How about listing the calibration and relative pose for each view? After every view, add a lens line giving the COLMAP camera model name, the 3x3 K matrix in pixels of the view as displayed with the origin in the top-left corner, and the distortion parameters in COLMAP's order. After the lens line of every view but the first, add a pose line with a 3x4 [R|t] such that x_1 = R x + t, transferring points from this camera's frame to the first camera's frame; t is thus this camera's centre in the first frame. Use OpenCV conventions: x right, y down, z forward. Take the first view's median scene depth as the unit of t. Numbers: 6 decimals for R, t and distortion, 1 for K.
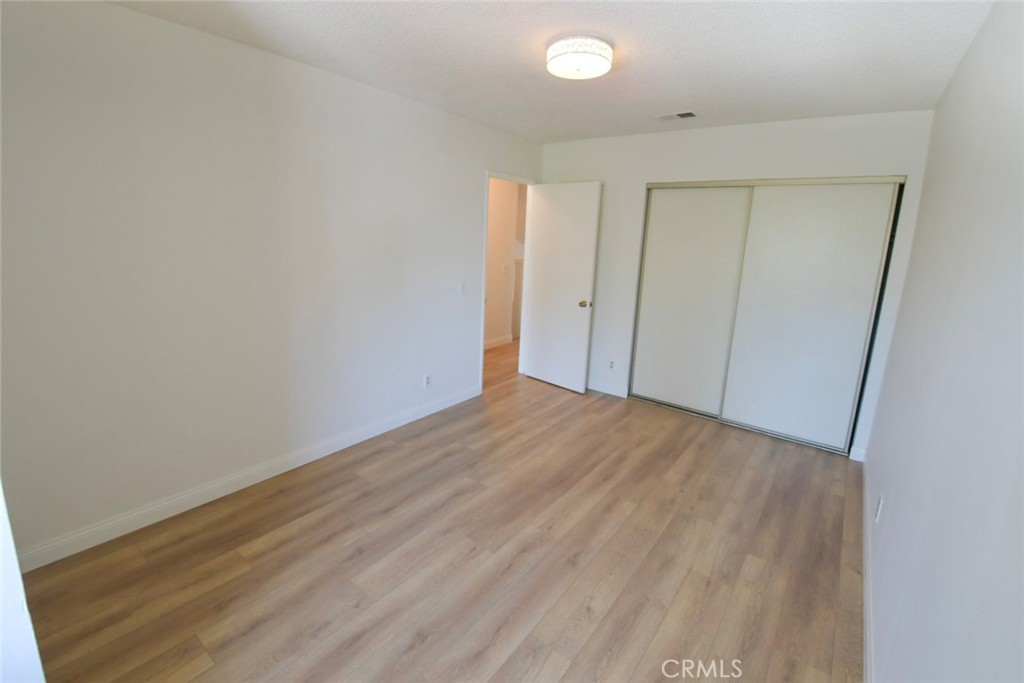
lens RADIAL K [[451.6, 0, 504.4], [0, 451.6, 332.4], [0, 0, 1]] dist [0.003814, -0.015380]
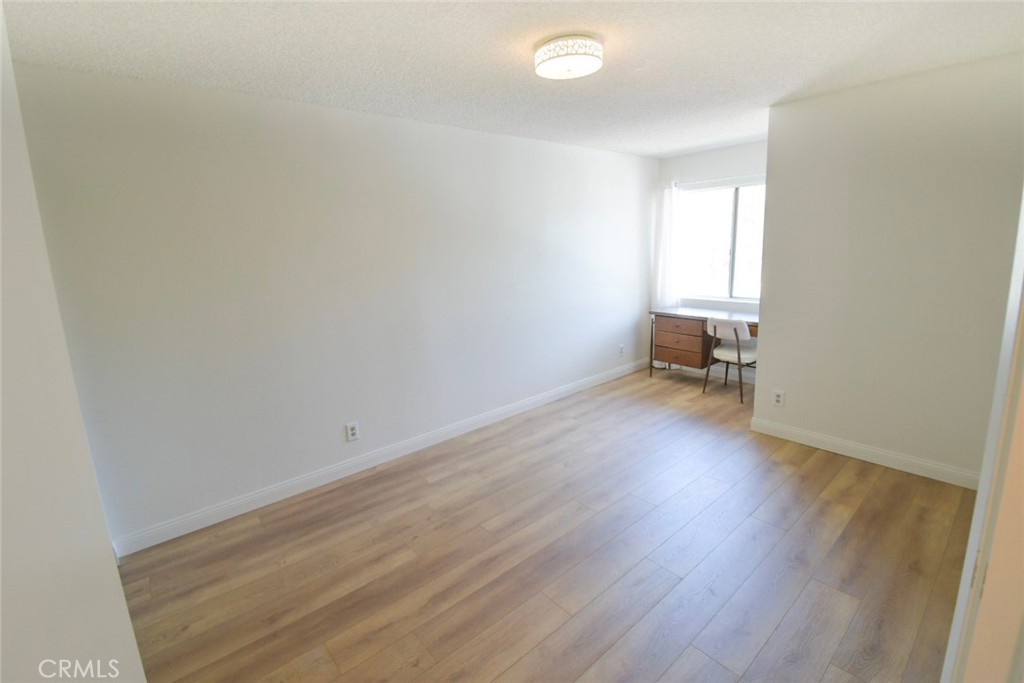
lens RADIAL K [[451.6, 0, 504.4], [0, 451.6, 332.4], [0, 0, 1]] dist [0.003814, -0.015380]
pose [[-0.979877, -0.039947, 0.195563, 0.082555], [0.044347, 0.911709, 0.408435, -0.413148], [-0.194613, 0.408889, -0.891592, 1.837889]]
